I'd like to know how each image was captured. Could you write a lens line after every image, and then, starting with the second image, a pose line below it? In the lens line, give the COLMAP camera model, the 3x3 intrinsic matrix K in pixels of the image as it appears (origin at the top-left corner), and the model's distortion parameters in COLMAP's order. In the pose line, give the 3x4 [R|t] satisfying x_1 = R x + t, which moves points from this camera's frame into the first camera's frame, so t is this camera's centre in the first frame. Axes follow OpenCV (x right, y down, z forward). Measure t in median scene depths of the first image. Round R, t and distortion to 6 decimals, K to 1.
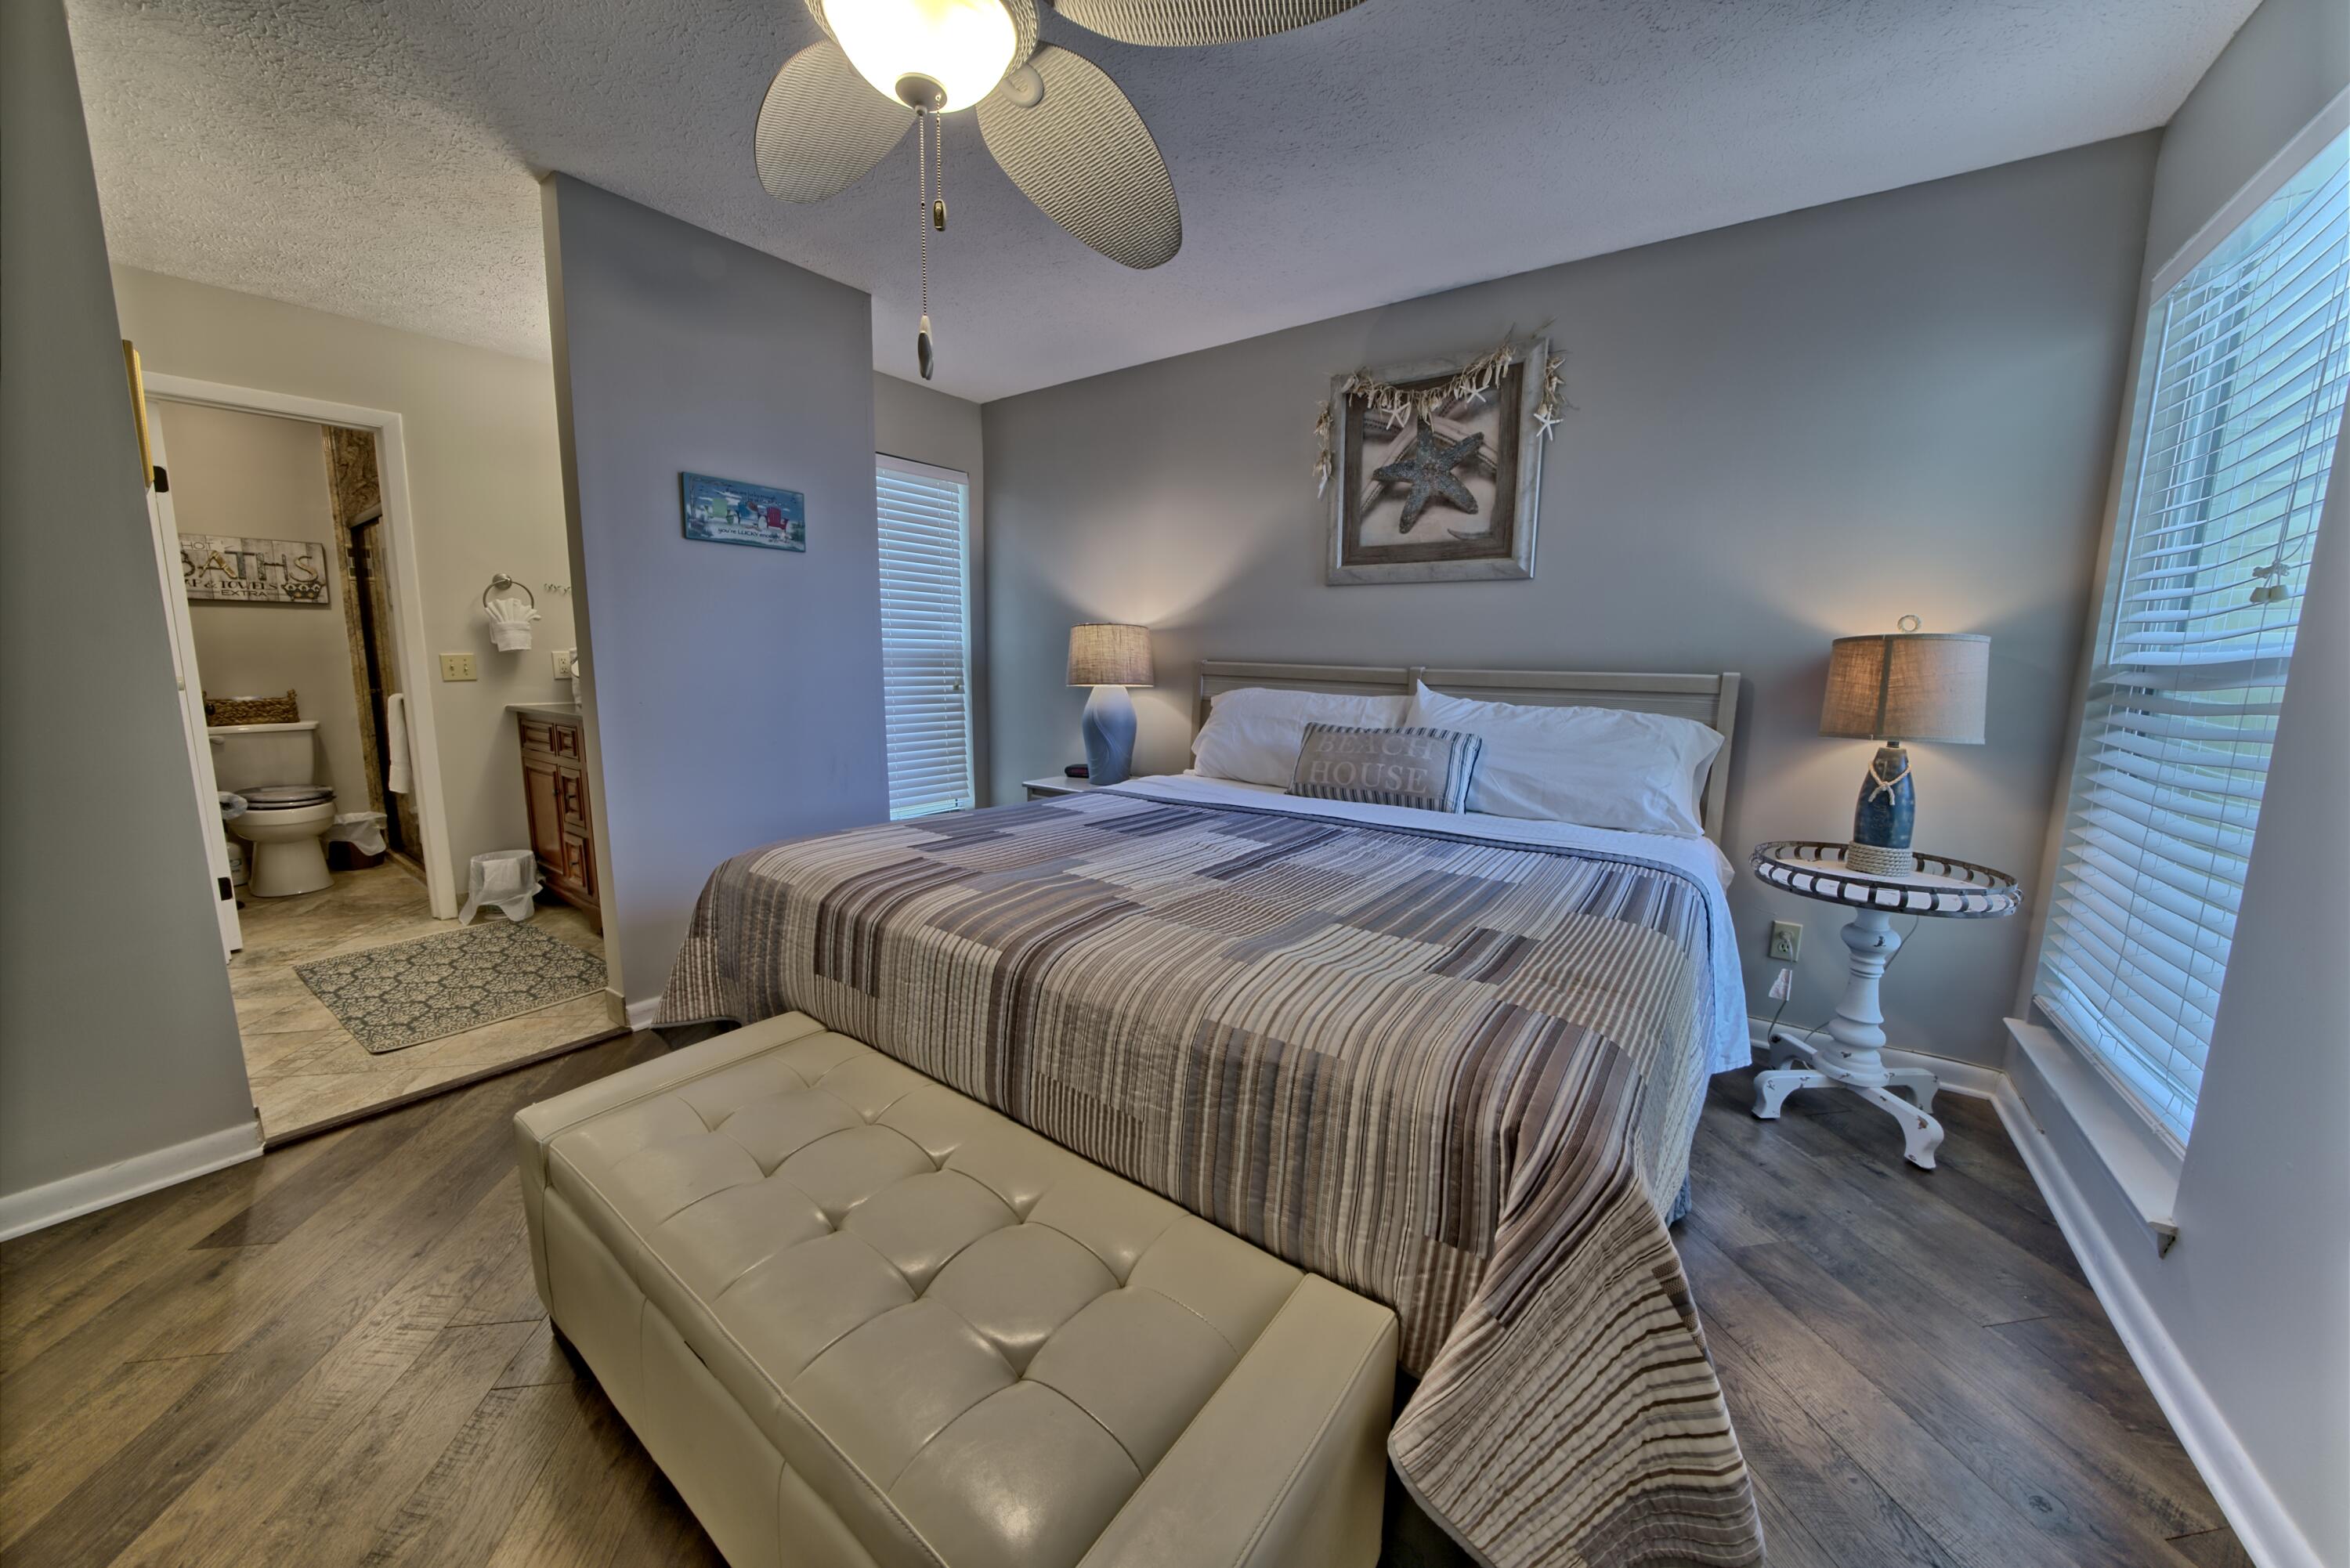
lens RADIAL K [[809.6, 0, 1176.0], [0, 809.6, 782.6], [0, 0, 1]] dist [-0.026470, 0.002581]
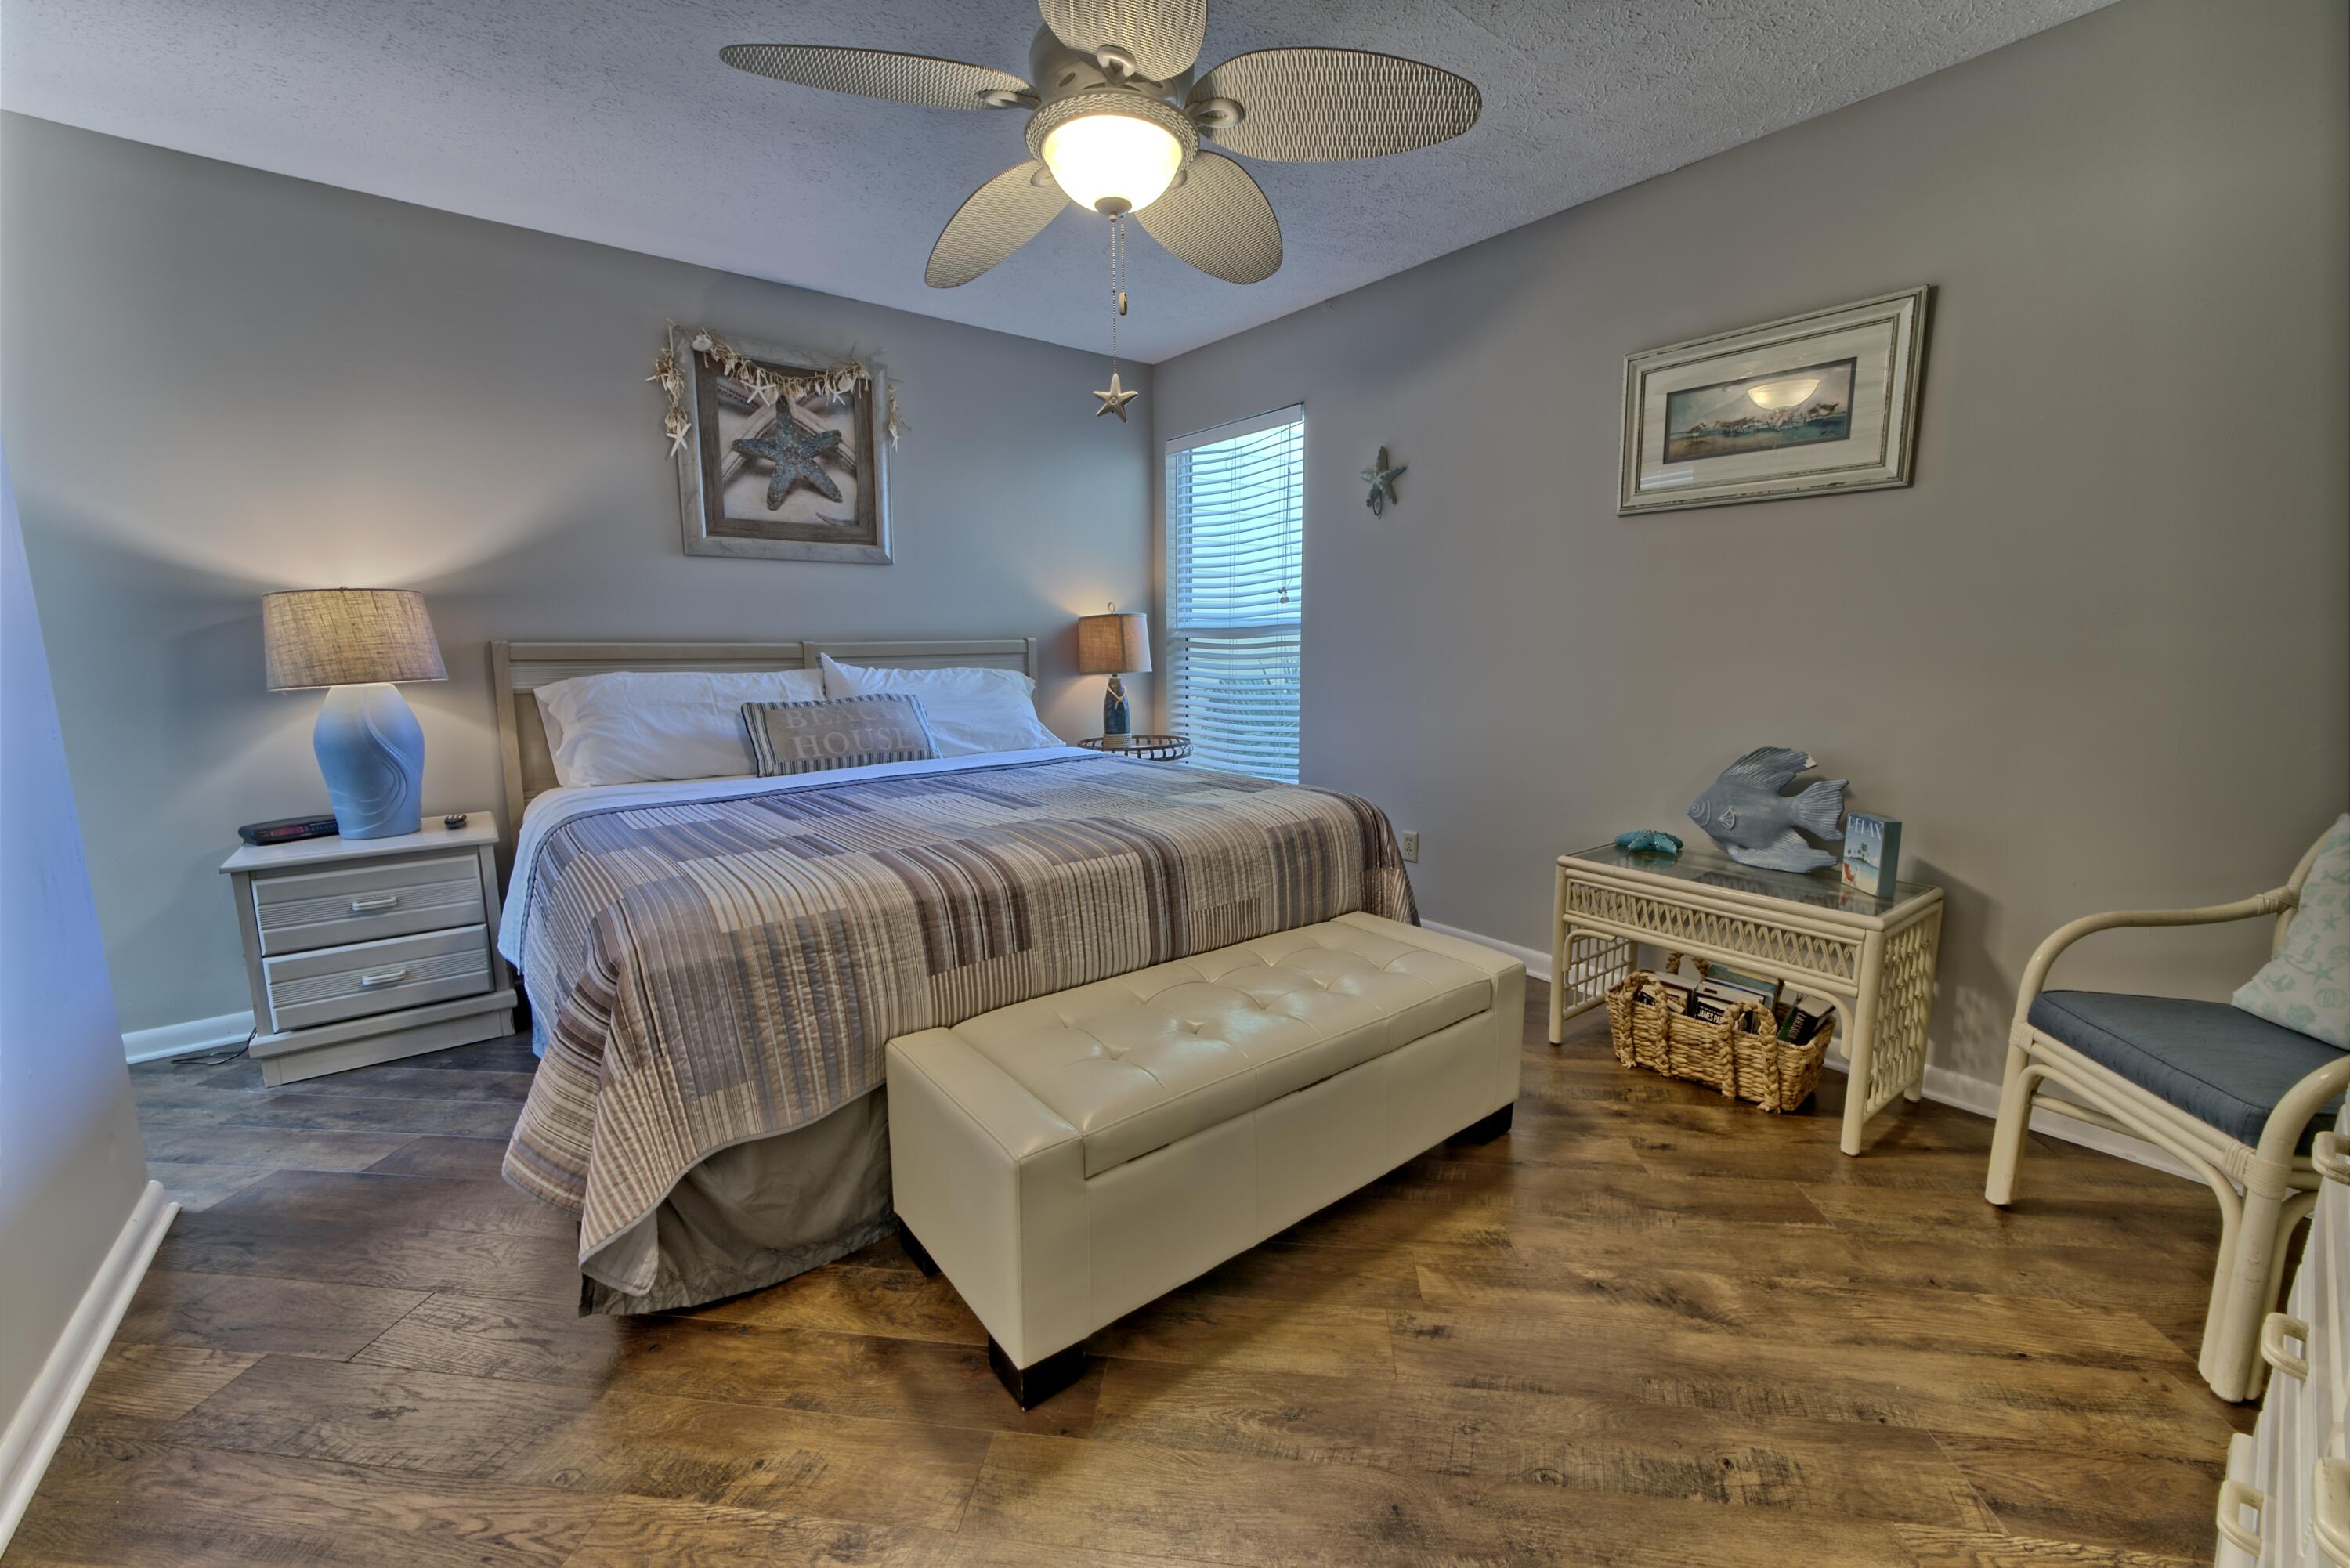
lens RADIAL K [[916.5, 0, 1179.1], [0, 916.5, 783.4], [0, 0, 1]] dist [-0.002977, -0.000159]
pose [[0.270341, -0.171204, 0.947420, -0.776752], [0.158406, 0.978561, 0.131631, -0.044396], [-0.949644, 0.114492, 0.291665, 0.224142]]
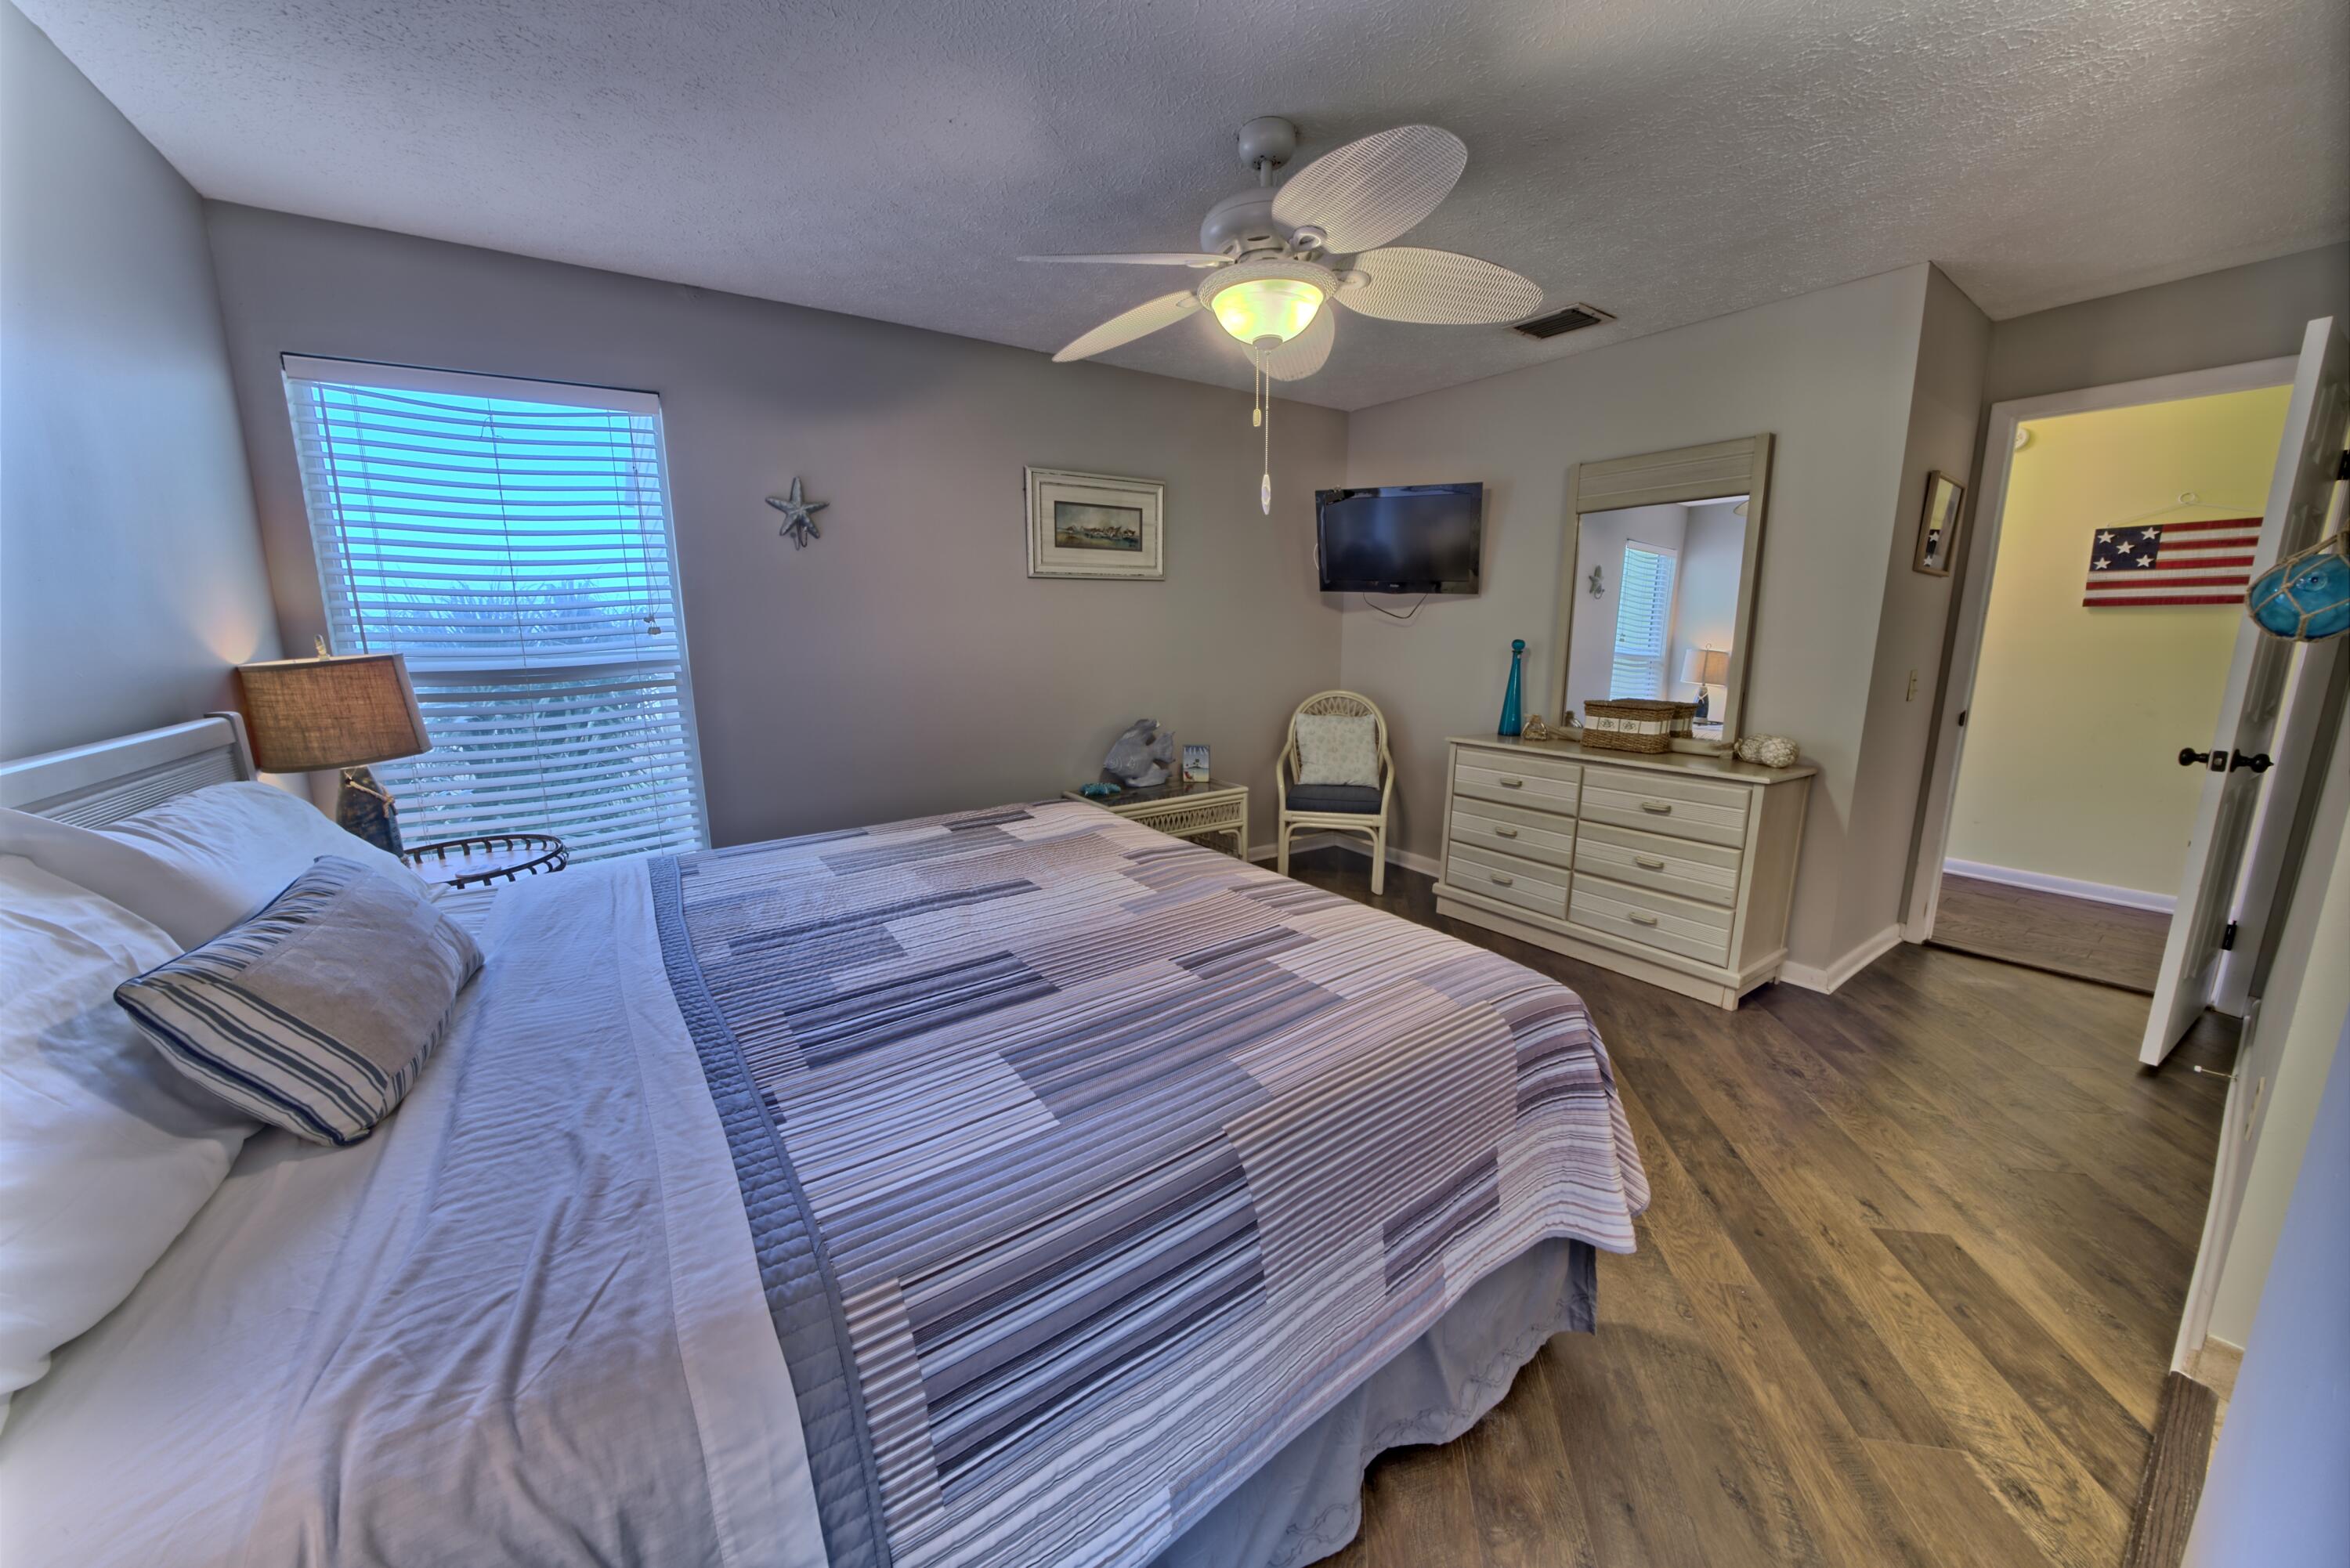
lens RADIAL K [[809.6, 0, 1178.2], [0, 809.6, 783.1], [0, 0, 1]] dist [-0.026470, 0.002581]
pose [[-0.945030, -0.066324, 0.320187, -0.289363], [0.048223, 0.940236, 0.337092, -0.237849], [-0.323409, 0.334003, -0.885352, 1.197263]]
